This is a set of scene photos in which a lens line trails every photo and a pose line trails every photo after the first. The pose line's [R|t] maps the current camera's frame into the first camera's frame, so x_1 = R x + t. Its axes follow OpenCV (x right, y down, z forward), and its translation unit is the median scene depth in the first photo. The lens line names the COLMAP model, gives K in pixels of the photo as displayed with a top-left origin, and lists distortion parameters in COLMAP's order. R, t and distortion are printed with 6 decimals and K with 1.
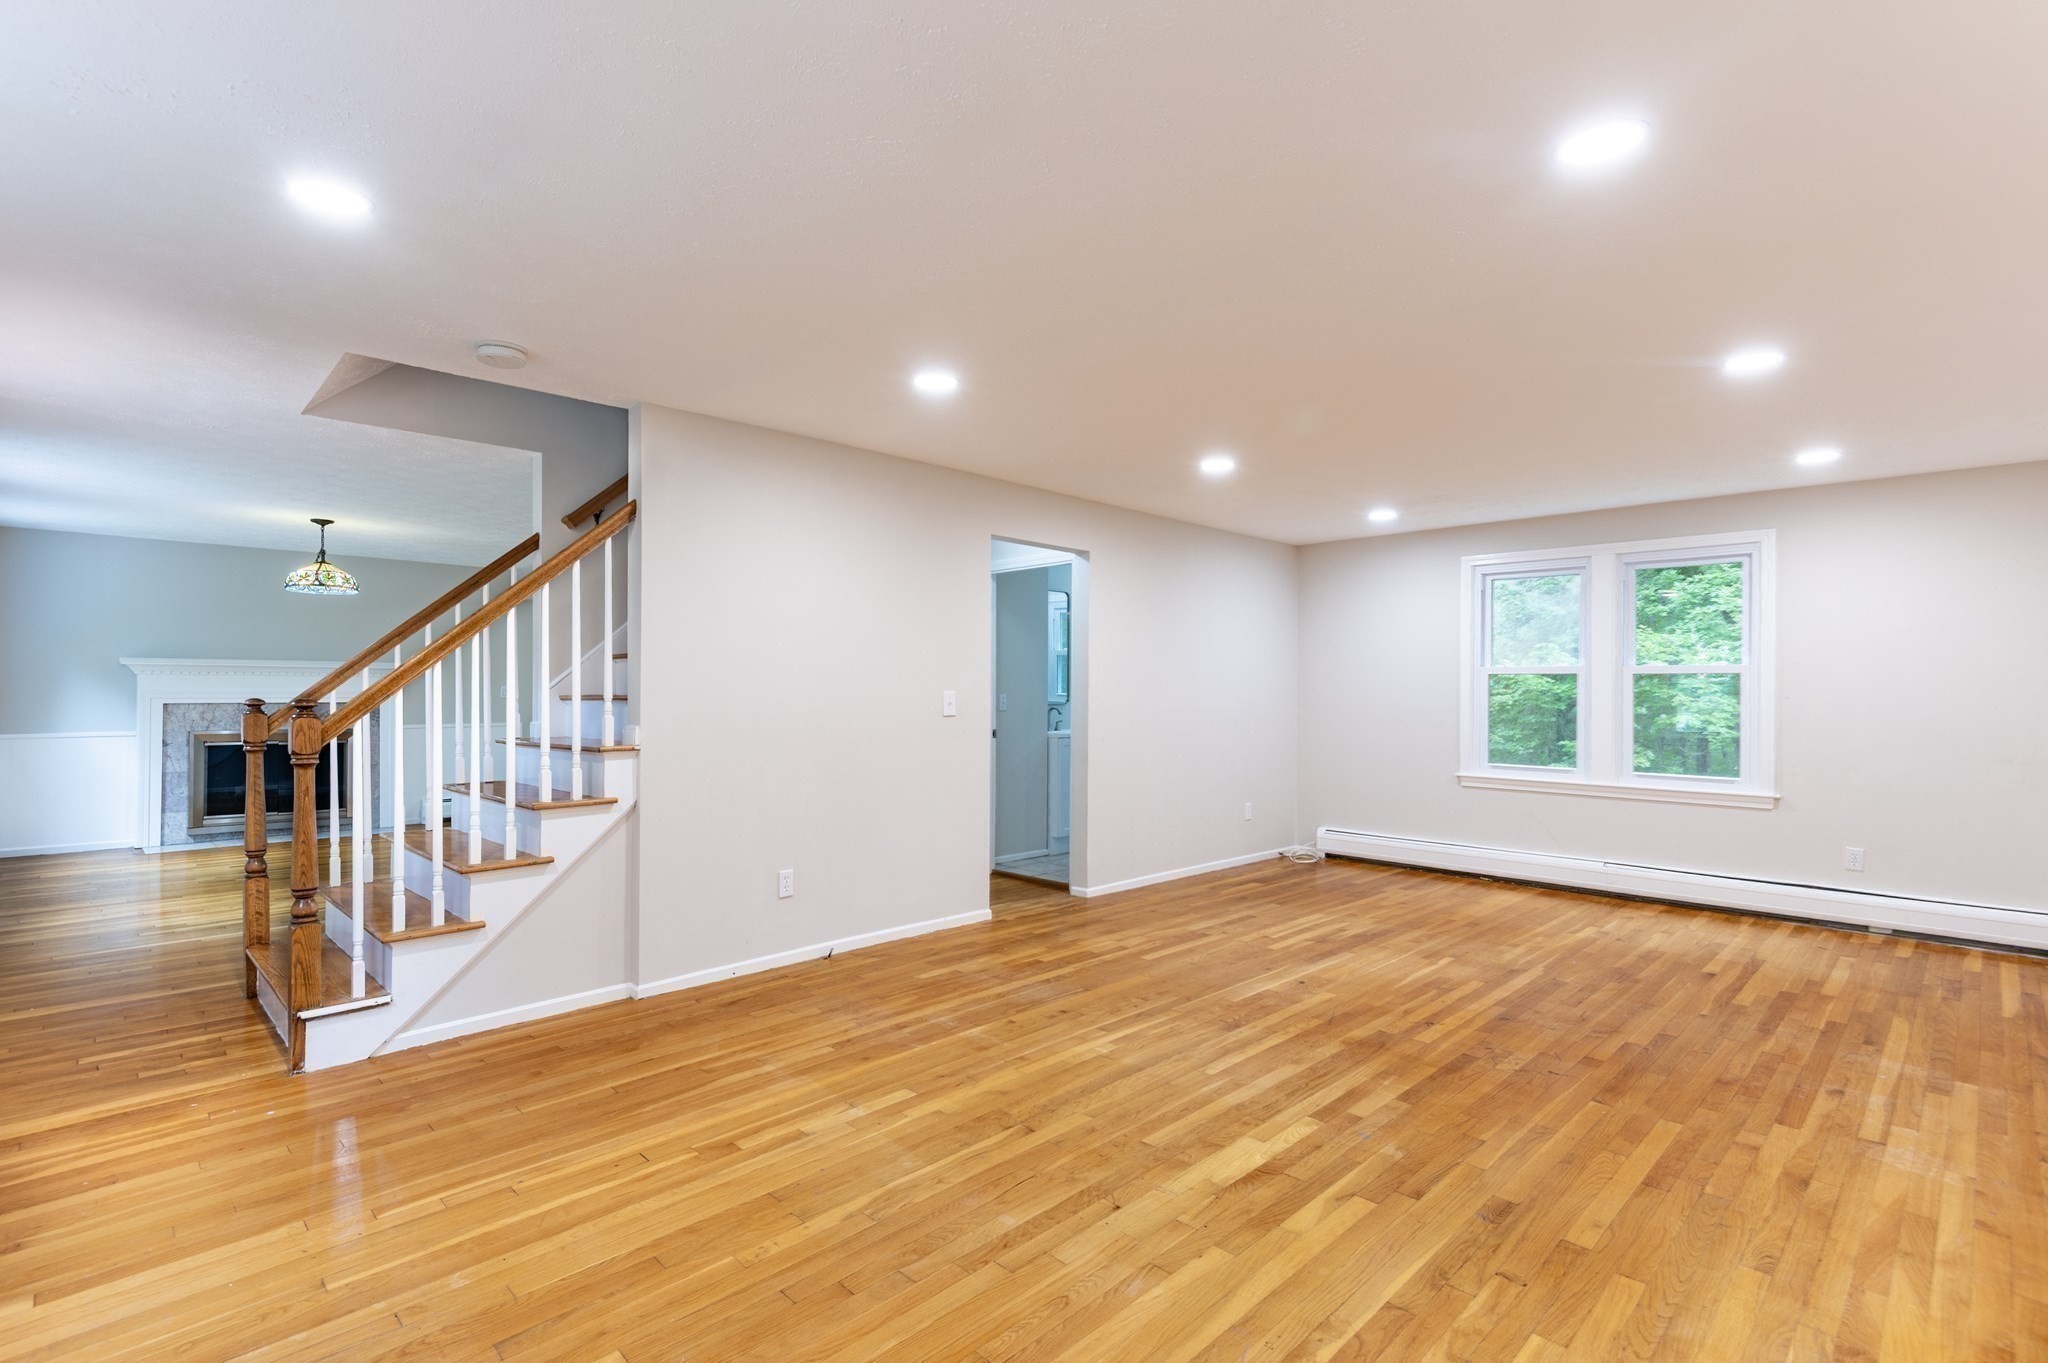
lens RADIAL K [[953.6, 0, 999.7], [0, 953.6, 686.5], [0, 0, 1]] dist [0.020443, -0.013871]
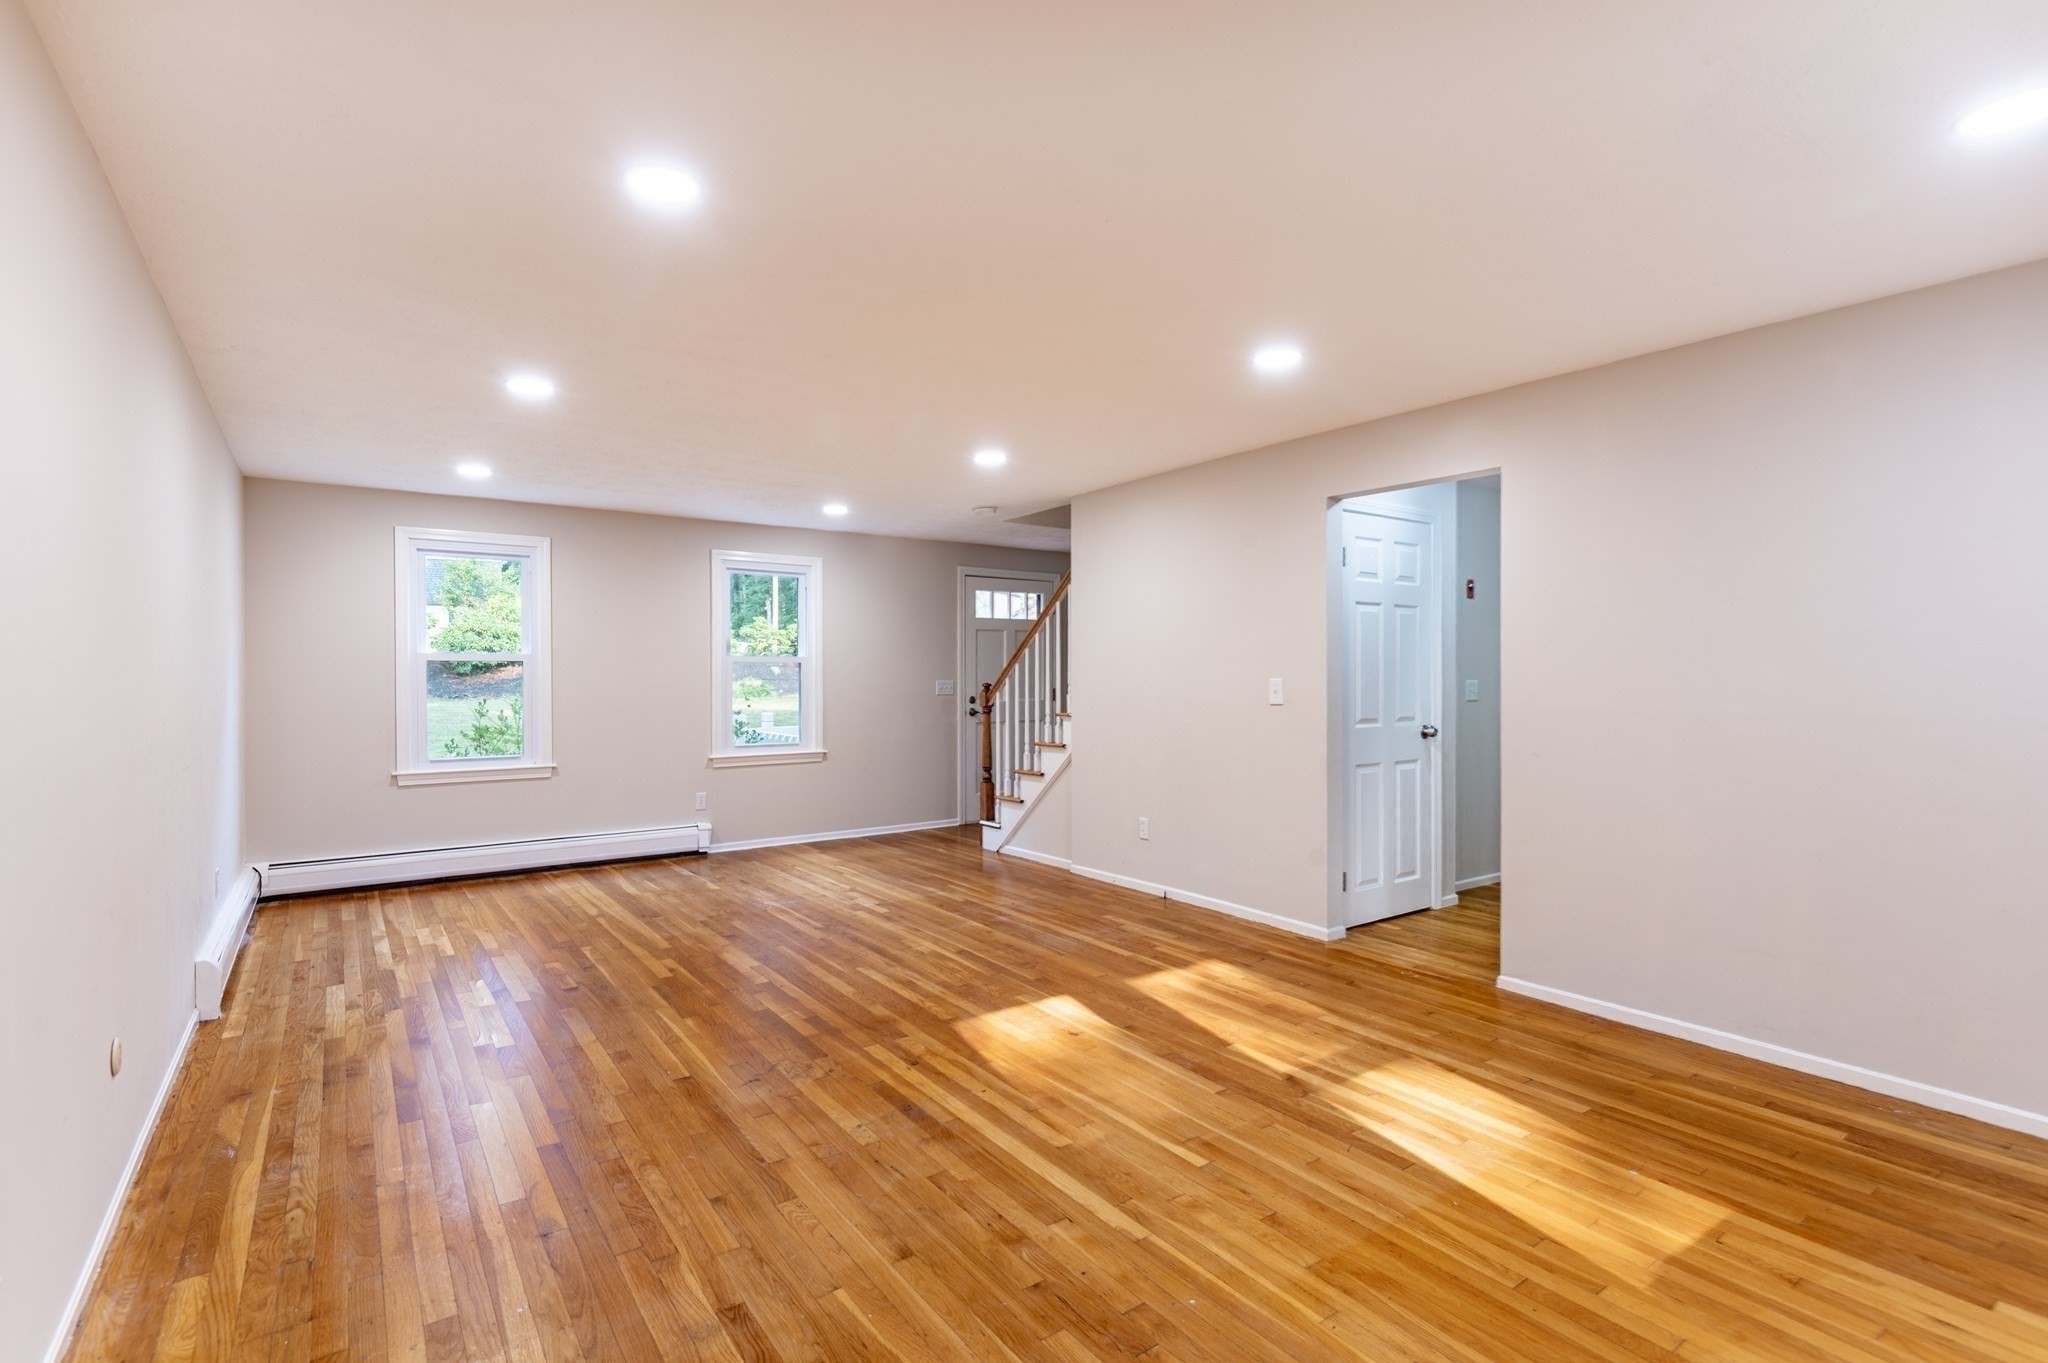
lens RADIAL K [[962.2, 0, 1016.3], [0, 962.2, 684.1], [0, 0, 1]] dist [0.021423, -0.015588]
pose [[-0.154283, 0.001015, -0.988026, 1.242133], [0.001423, 0.999999, 0.000805, 0.012365], [0.988026, -0.001281, -0.154285, 1.182847]]
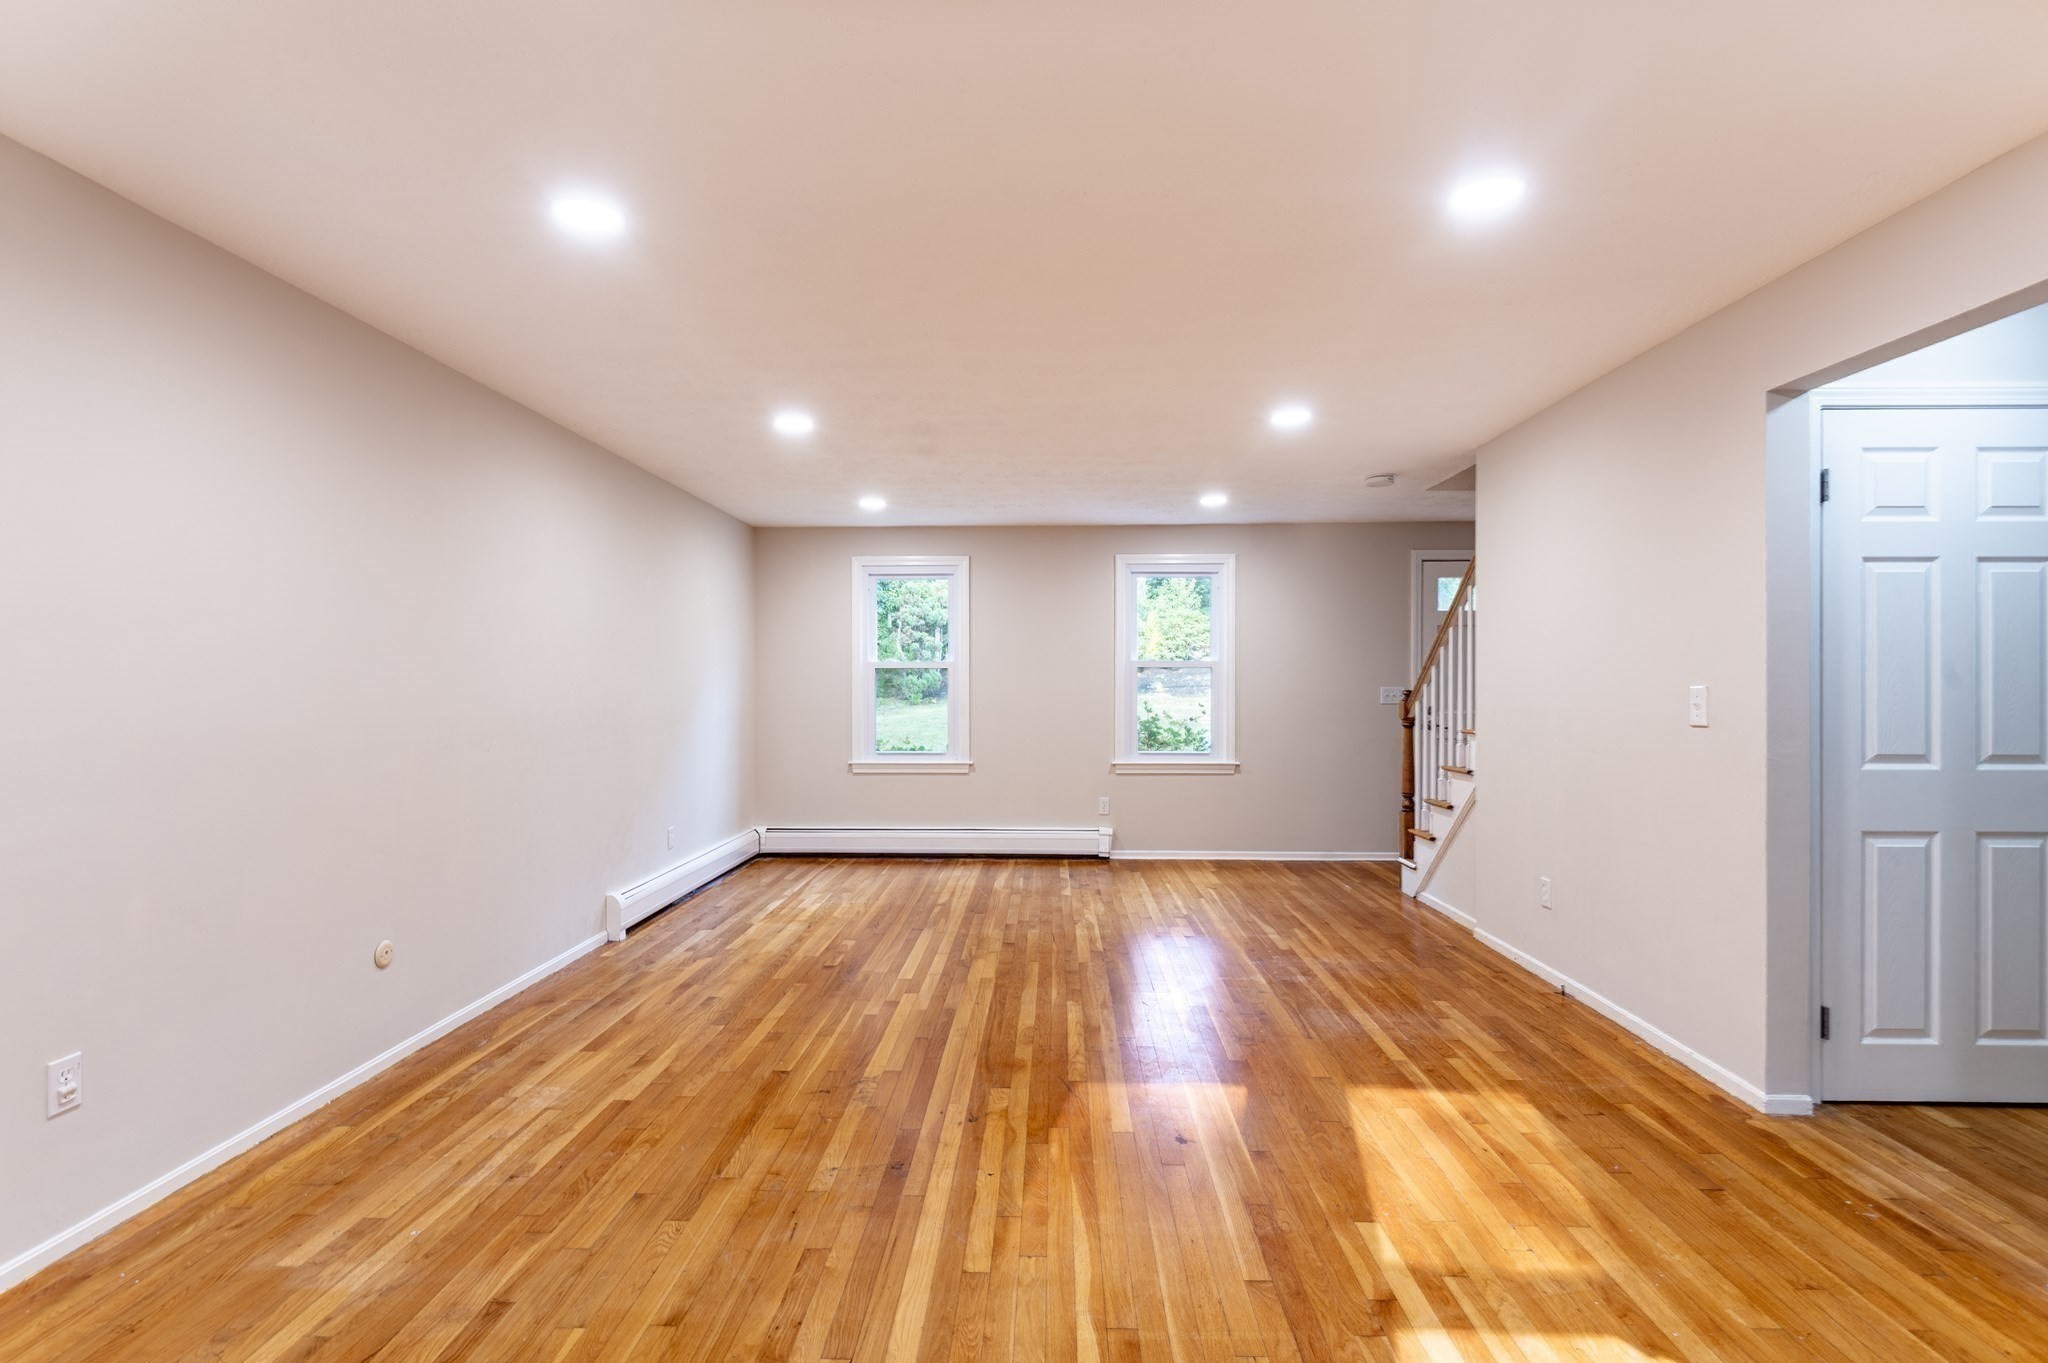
lens RADIAL K [[966.5, 0, 1016.6], [0, 966.5, 687.2], [0, 0, 1]] dist [0.021951, -0.015675]
pose [[-0.722946, -0.003208, -0.690898, 0.922052], [-0.004033, 0.999992, -0.000423, 0.010079], [0.690893, 0.002481, -0.722953, 1.524608]]
